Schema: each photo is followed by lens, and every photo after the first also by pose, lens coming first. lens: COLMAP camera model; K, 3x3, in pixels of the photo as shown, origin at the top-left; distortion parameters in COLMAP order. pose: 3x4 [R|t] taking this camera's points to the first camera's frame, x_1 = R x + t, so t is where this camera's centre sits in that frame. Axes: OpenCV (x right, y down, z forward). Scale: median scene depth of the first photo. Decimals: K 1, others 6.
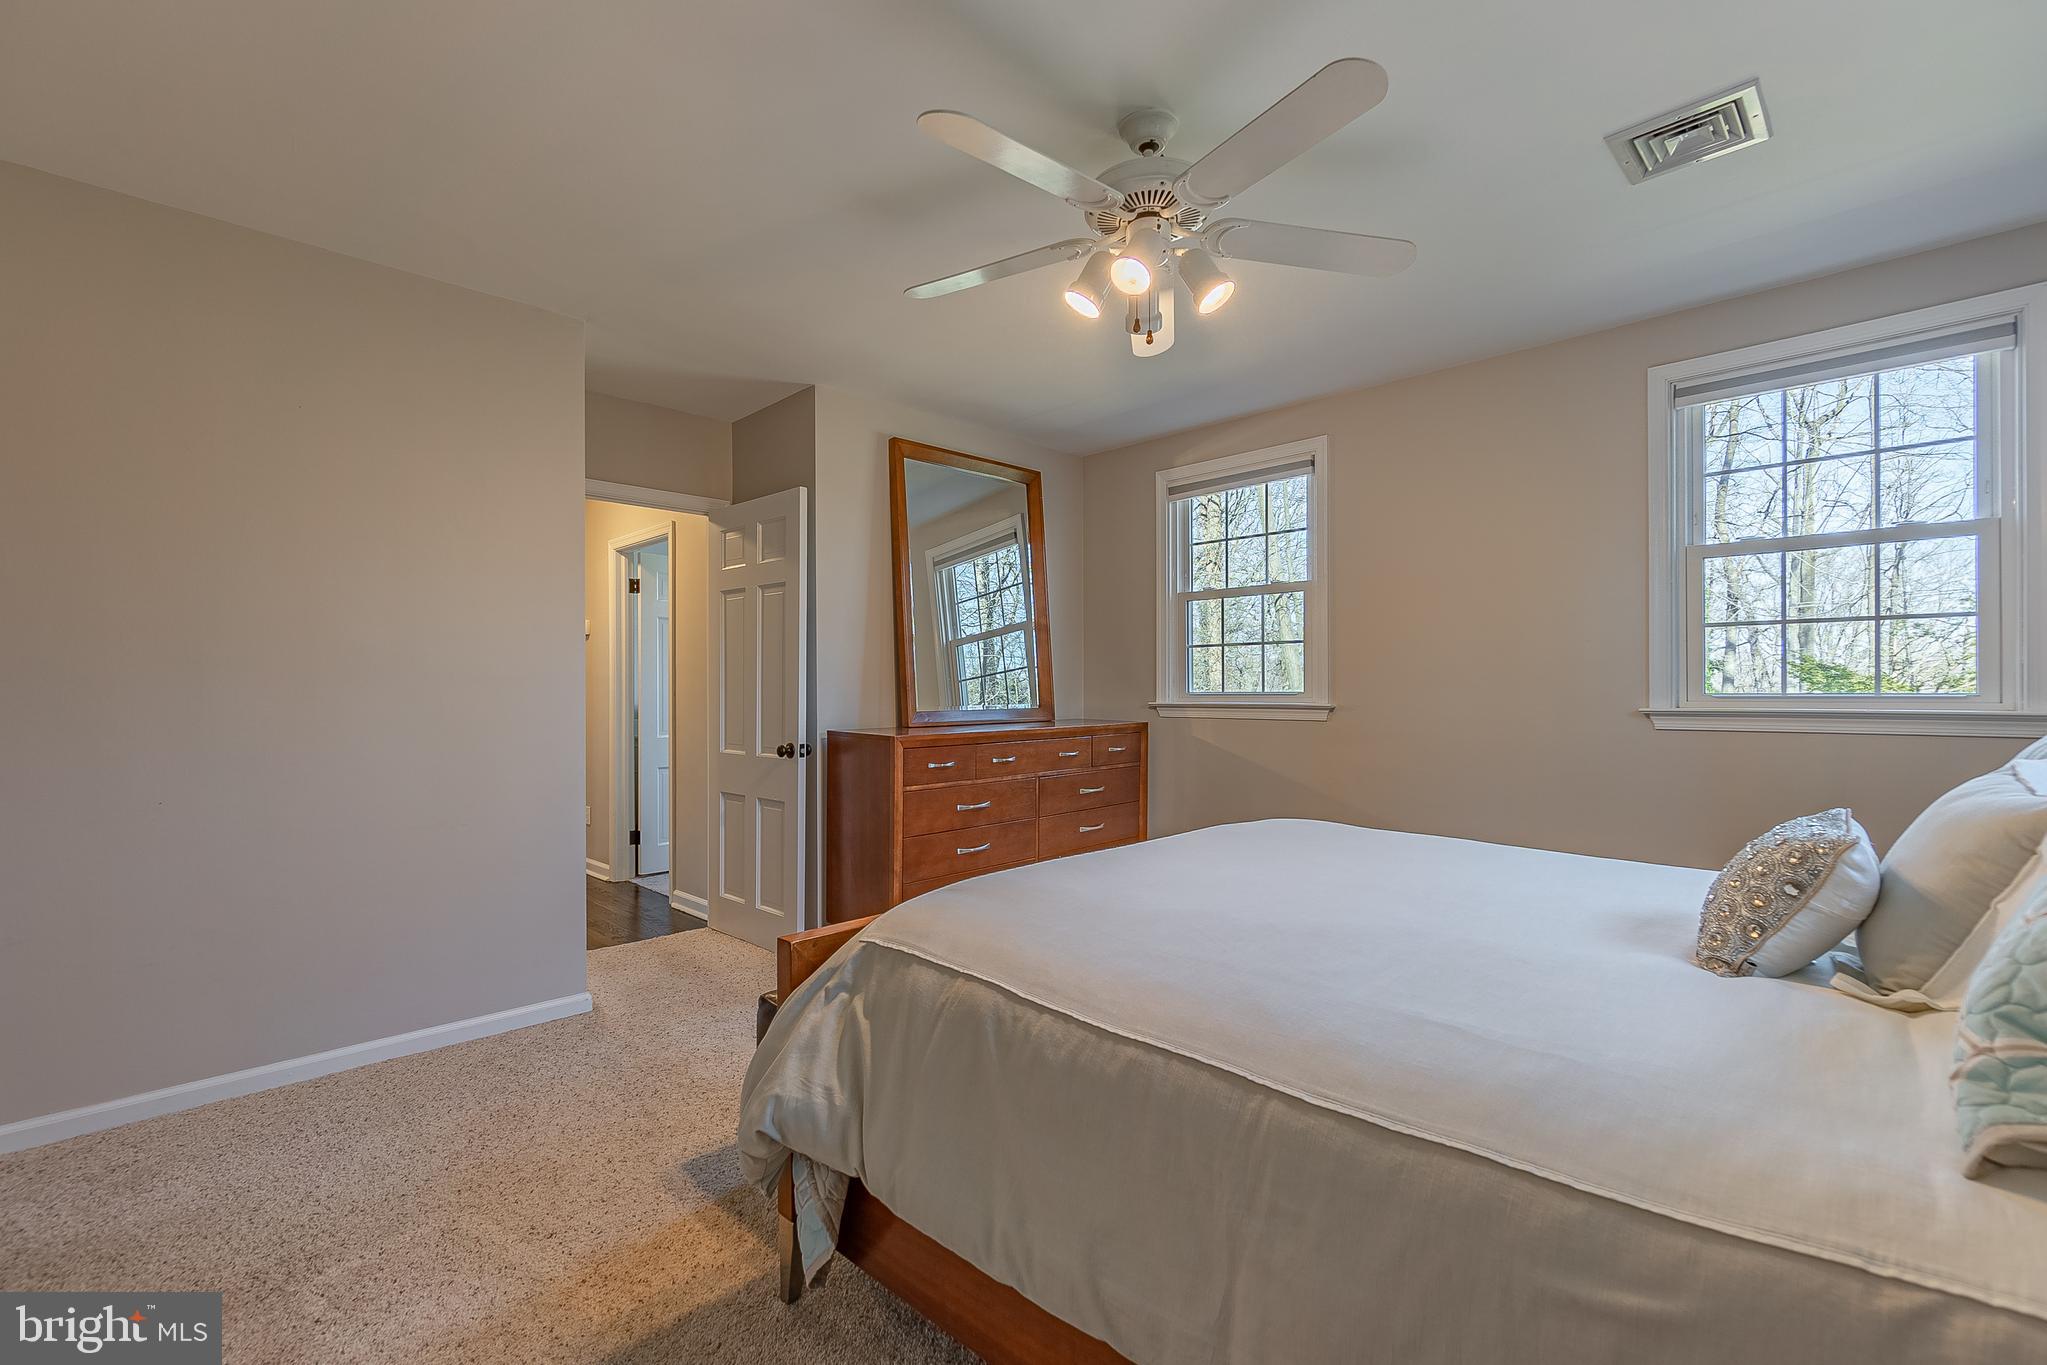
lens RADIAL K [[895.6, 0, 1019.6], [0, 895.6, 688.7], [0, 0, 1]] dist [-0.000491, -0.000208]
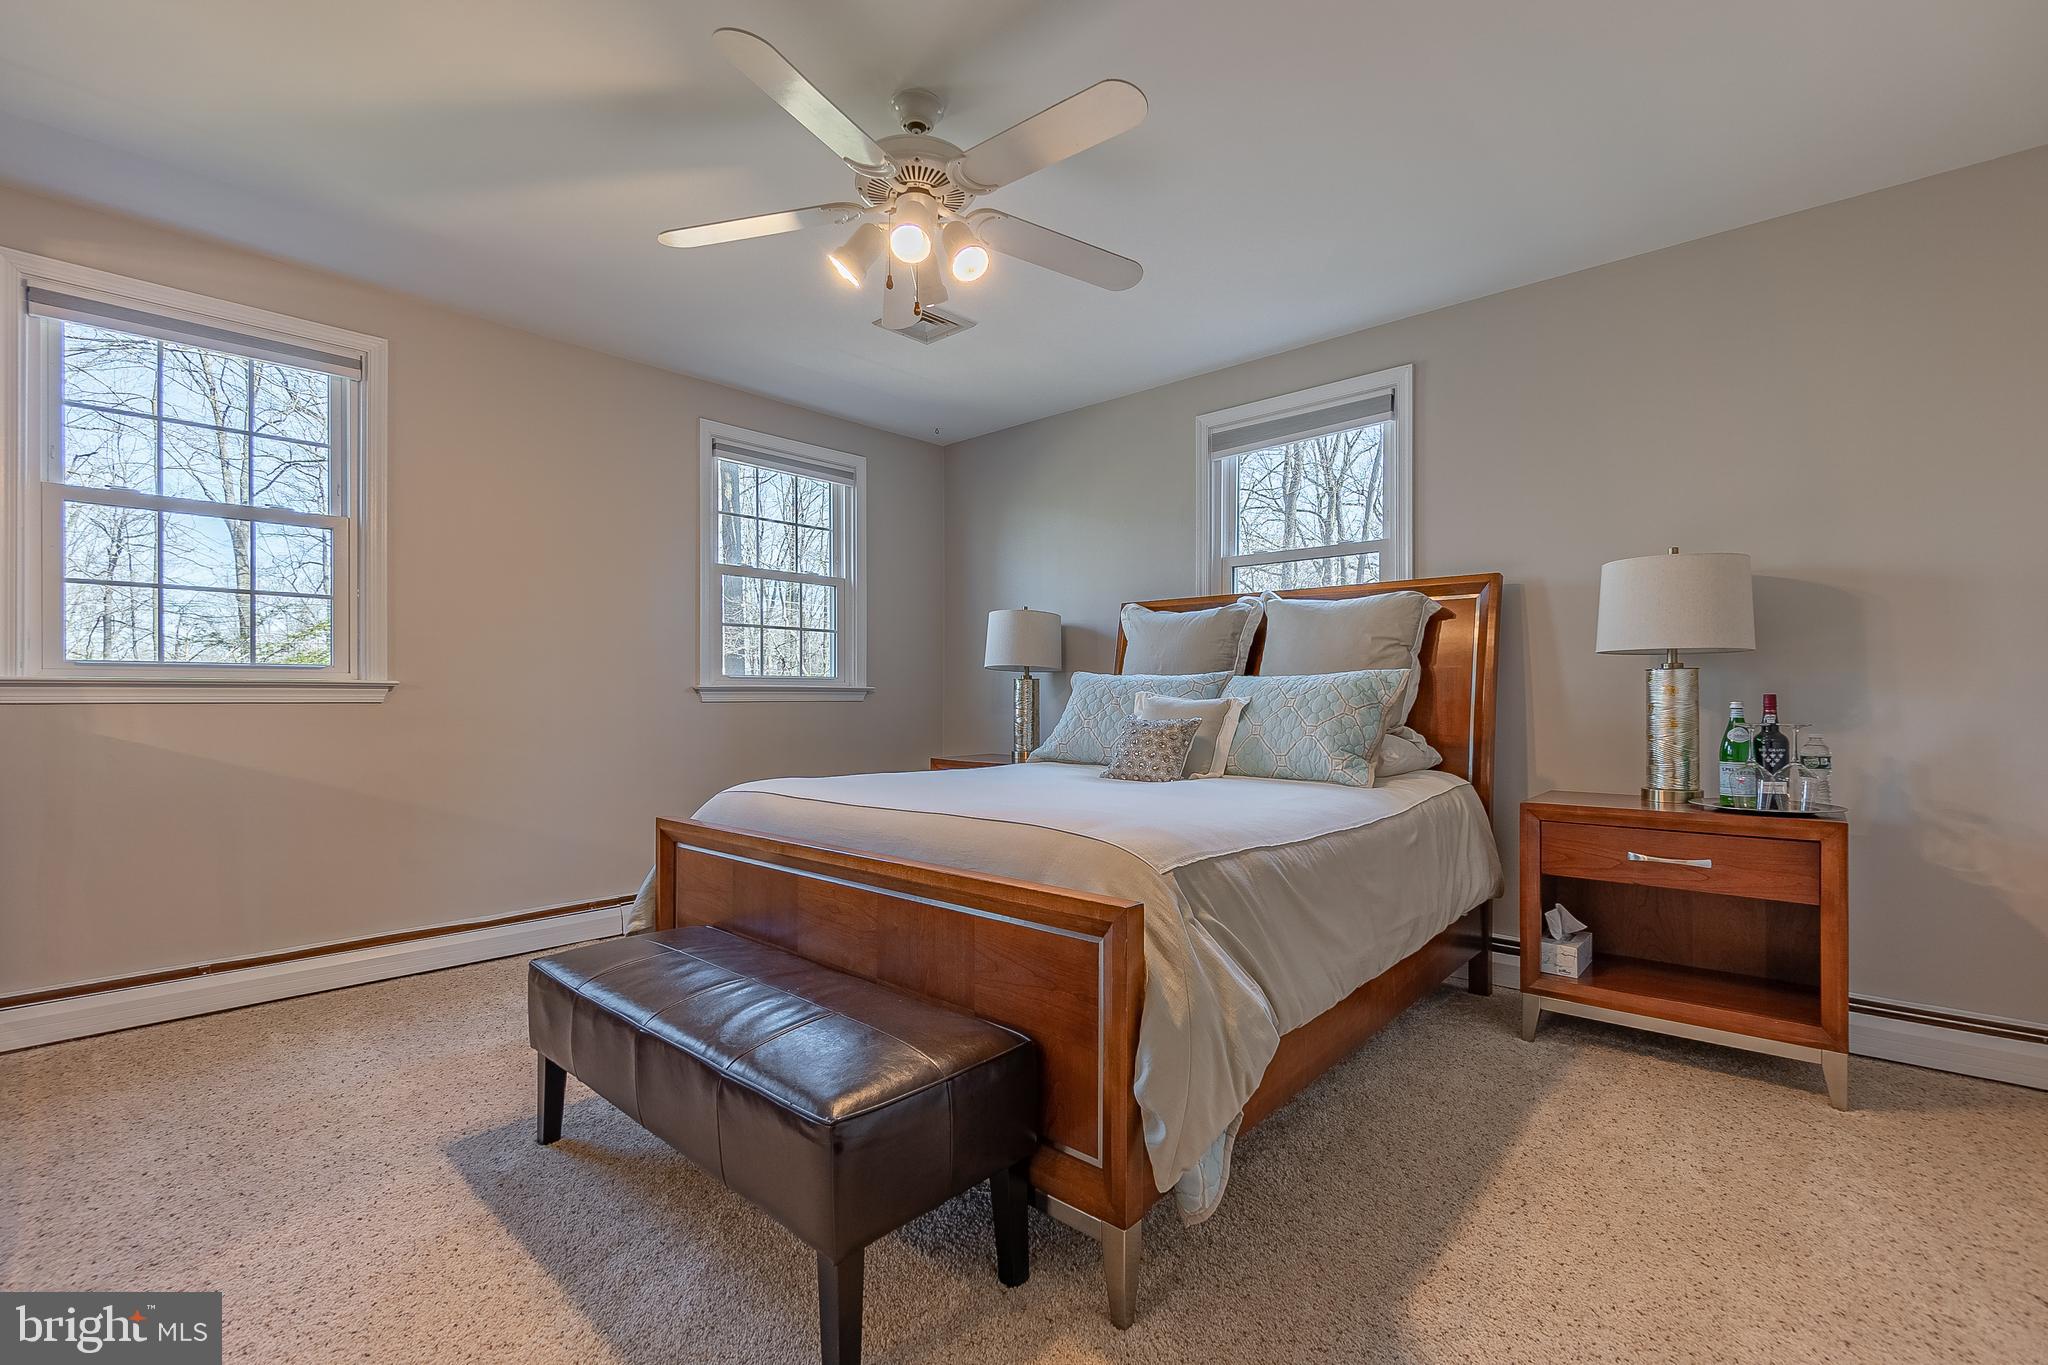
lens RADIAL K [[896.0, 0, 1020.1], [0, 896.0, 688.7], [0, 0, 1]] dist [-0.000491, -0.000208]
pose [[-0.039206, -0.011077, 0.999170, -0.469849], [-0.027062, 0.999584, 0.010020, 0.000921], [-0.998865, -0.026646, -0.039489, 0.468147]]
